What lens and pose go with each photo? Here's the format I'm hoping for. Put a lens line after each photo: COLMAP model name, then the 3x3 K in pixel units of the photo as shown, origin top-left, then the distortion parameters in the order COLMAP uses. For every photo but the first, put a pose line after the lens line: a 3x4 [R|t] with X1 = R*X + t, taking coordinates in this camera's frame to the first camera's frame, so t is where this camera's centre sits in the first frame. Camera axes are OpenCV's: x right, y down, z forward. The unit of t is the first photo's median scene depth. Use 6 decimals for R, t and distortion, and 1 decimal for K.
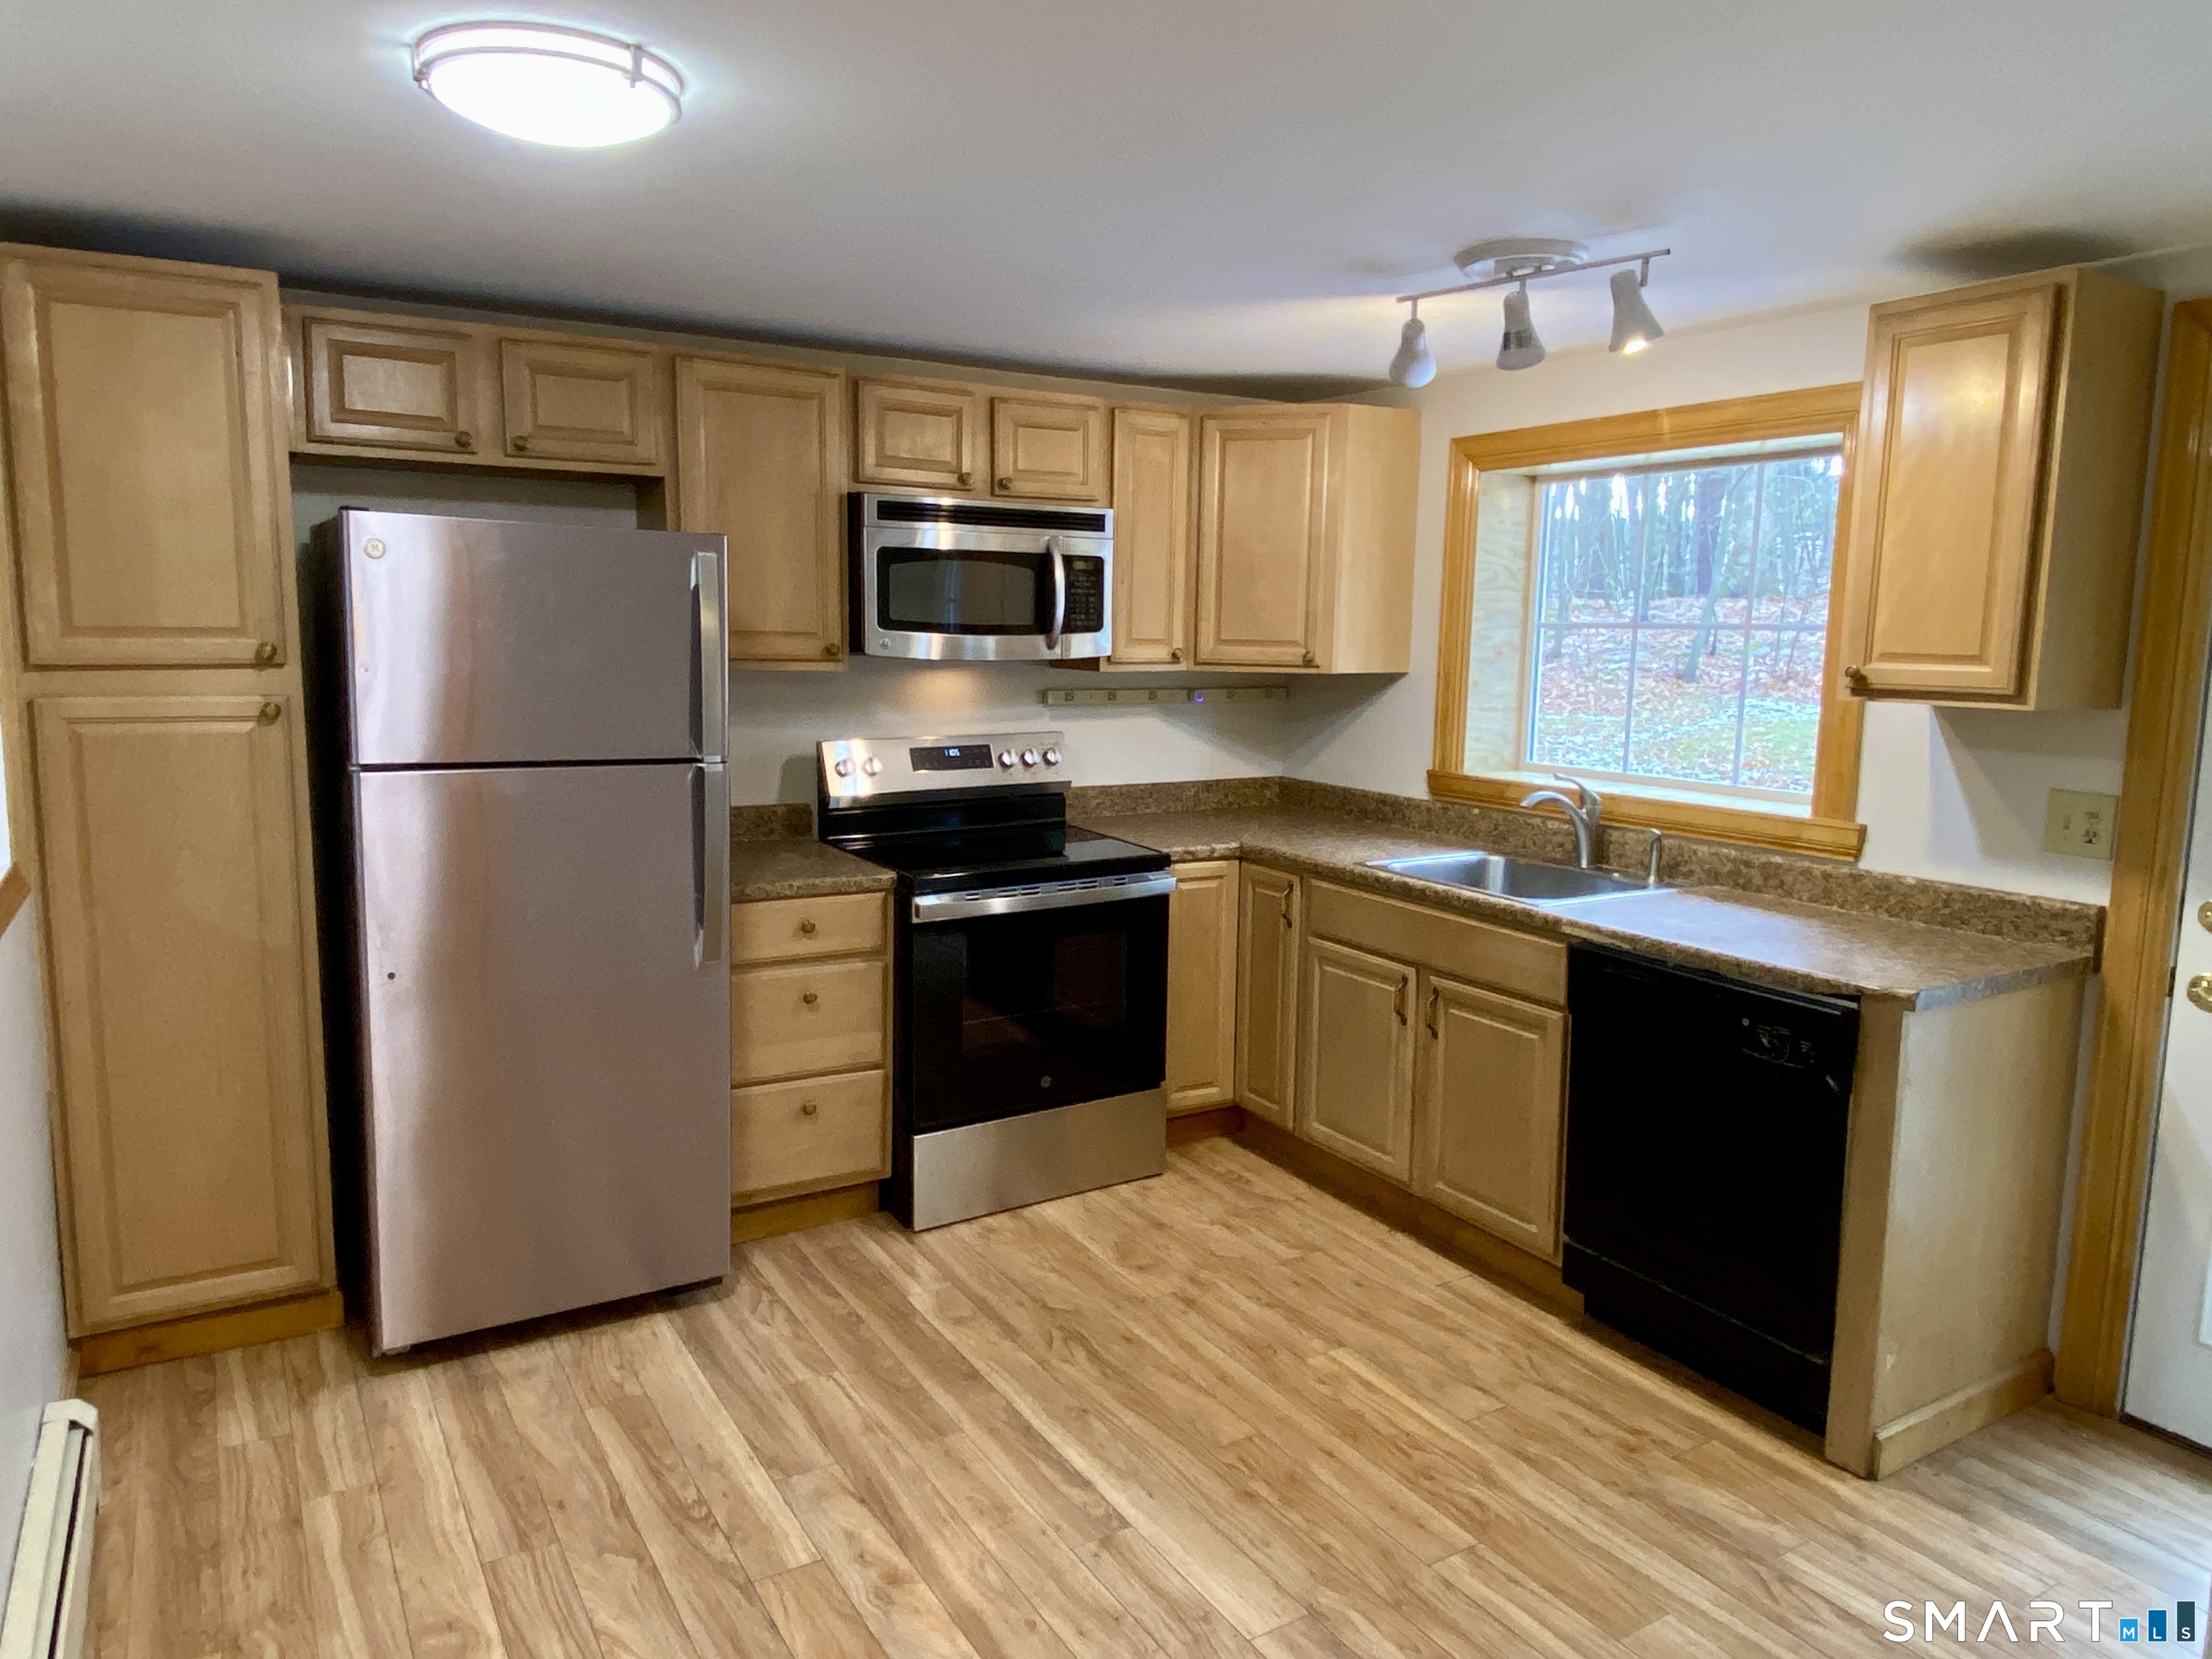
lens RADIAL K [[1470.4, 0, 1110.9], [0, 1470.4, 808.8], [0, 0, 1]] dist [0.103458, -0.111886]
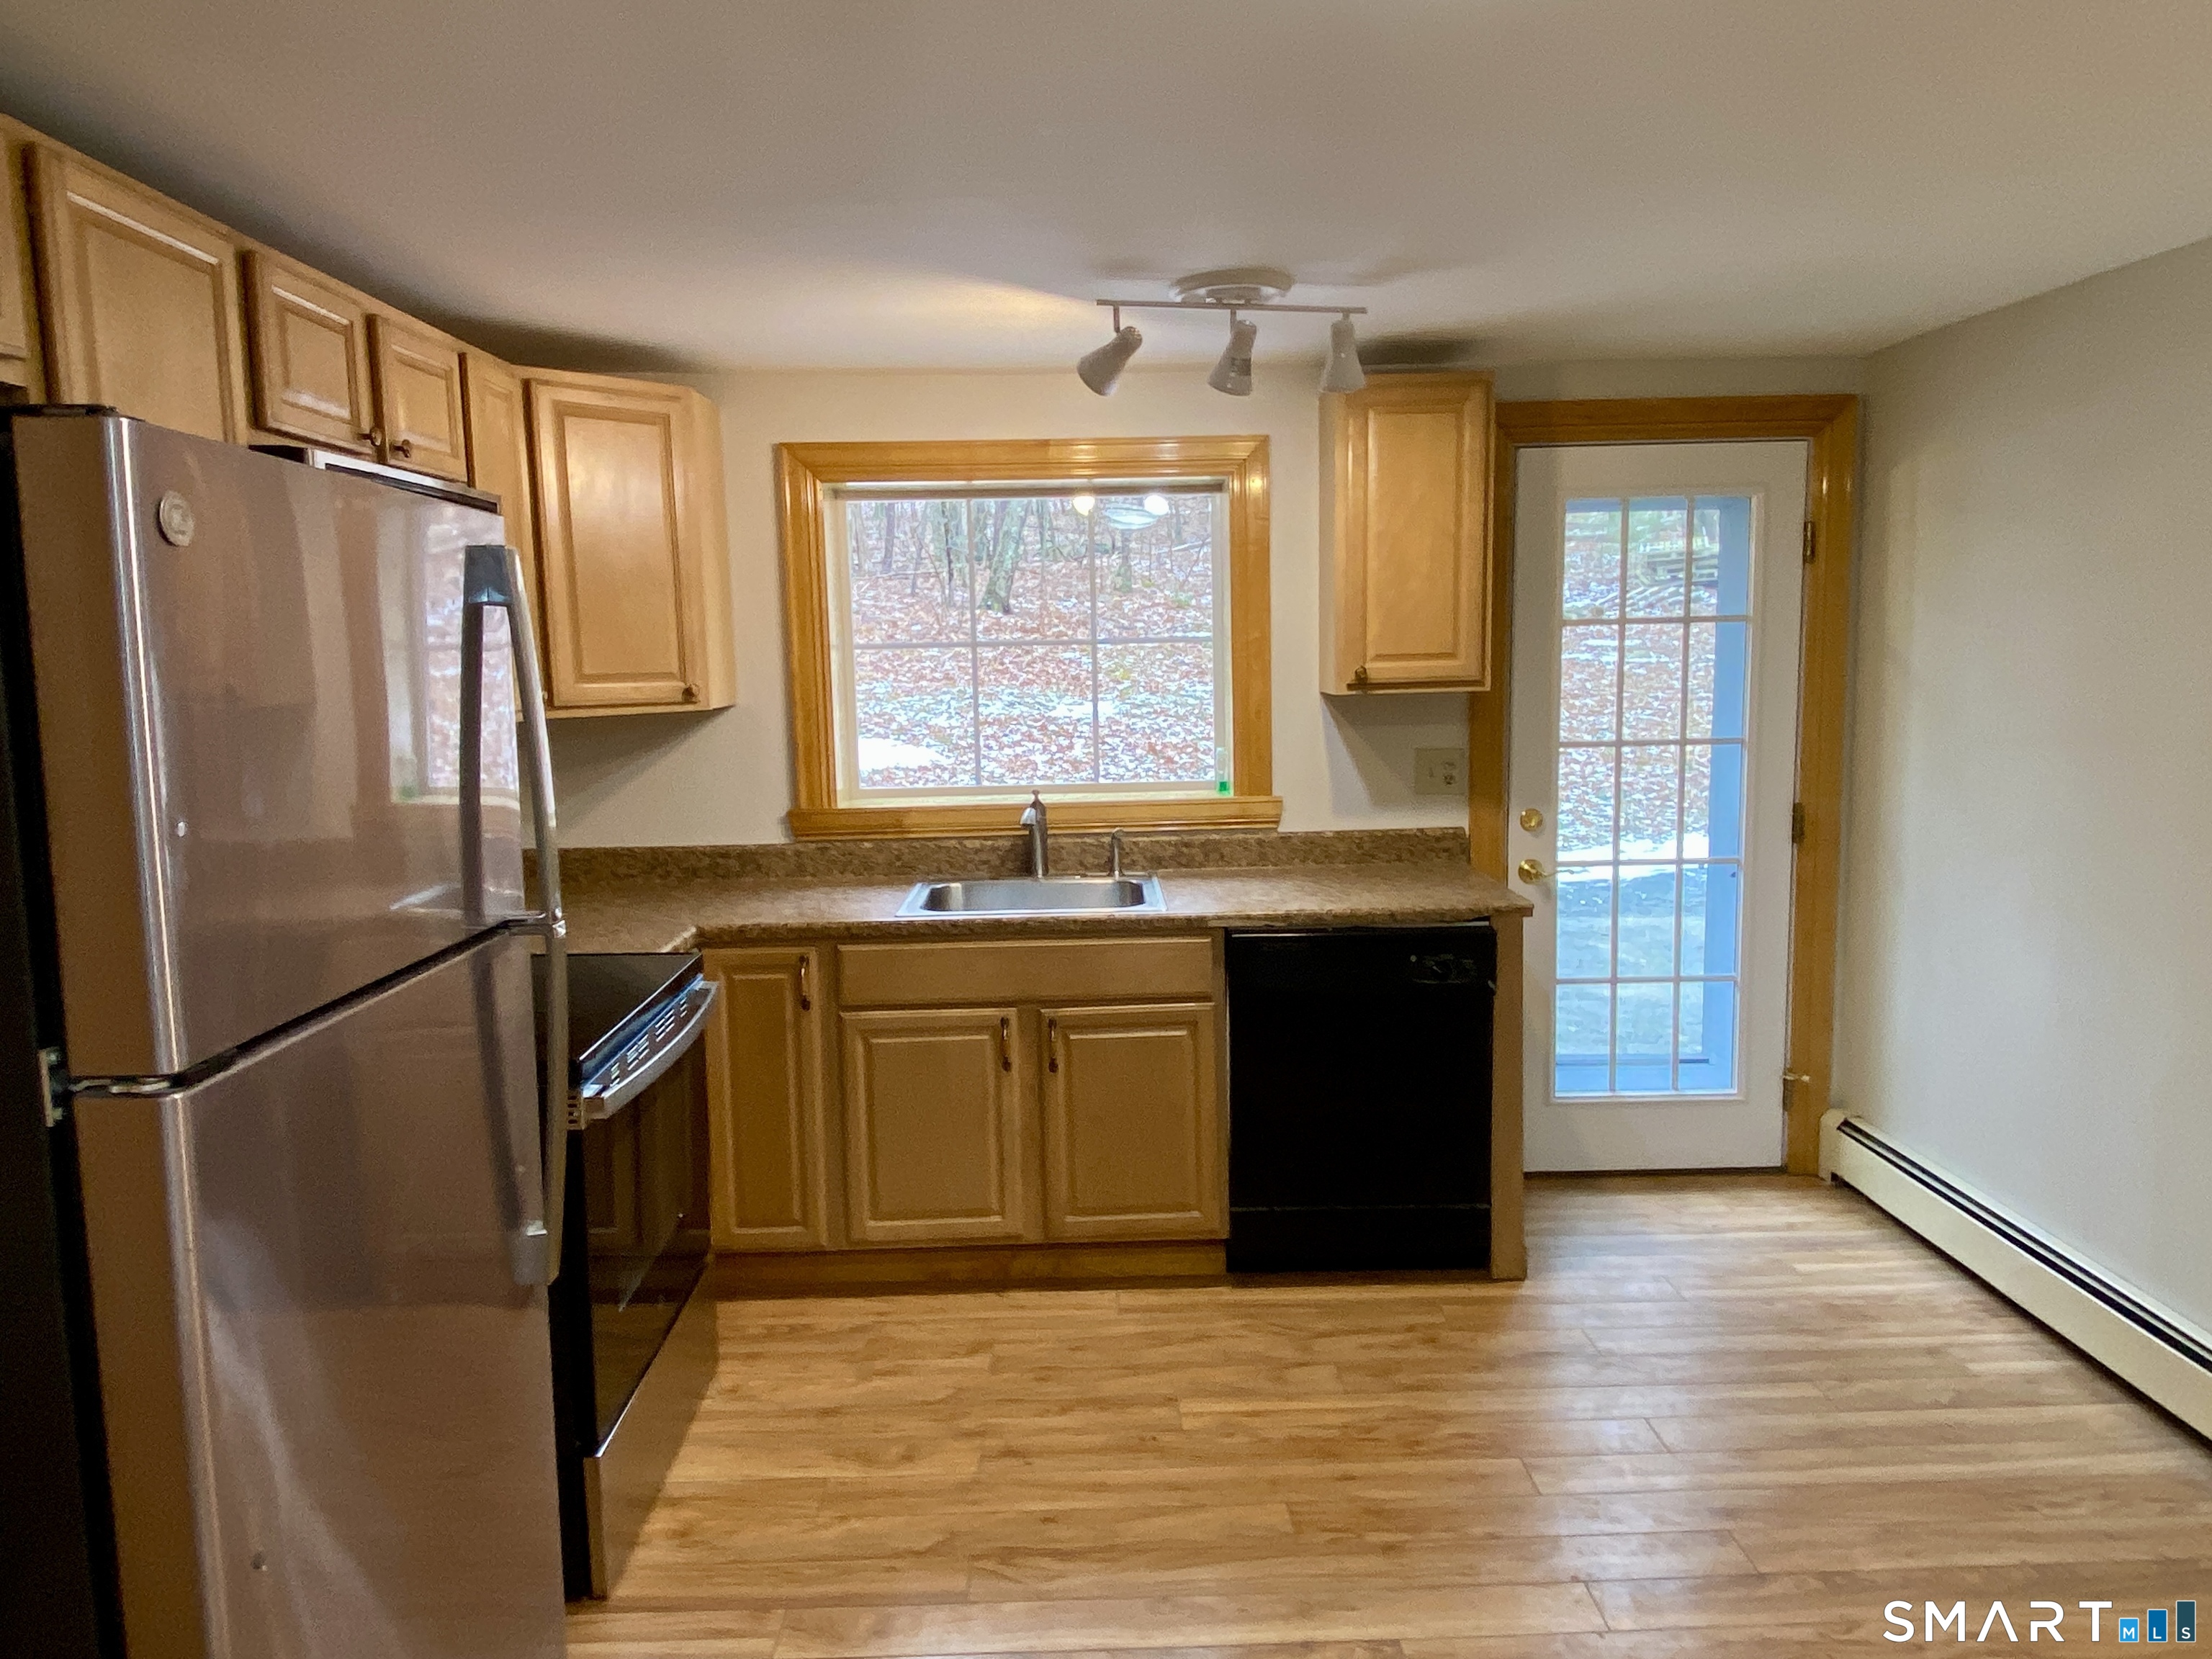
lens RADIAL K [[1470.4, 0, 1110.9], [0, 1470.4, 808.8], [0, 0, 1]] dist [0.103458, -0.111886]
pose [[0.499267, -0.125190, 0.857356, -0.600812], [0.139161, 0.988247, 0.063264, -0.074285], [-0.855200, 0.087725, 0.510821, 0.490397]]
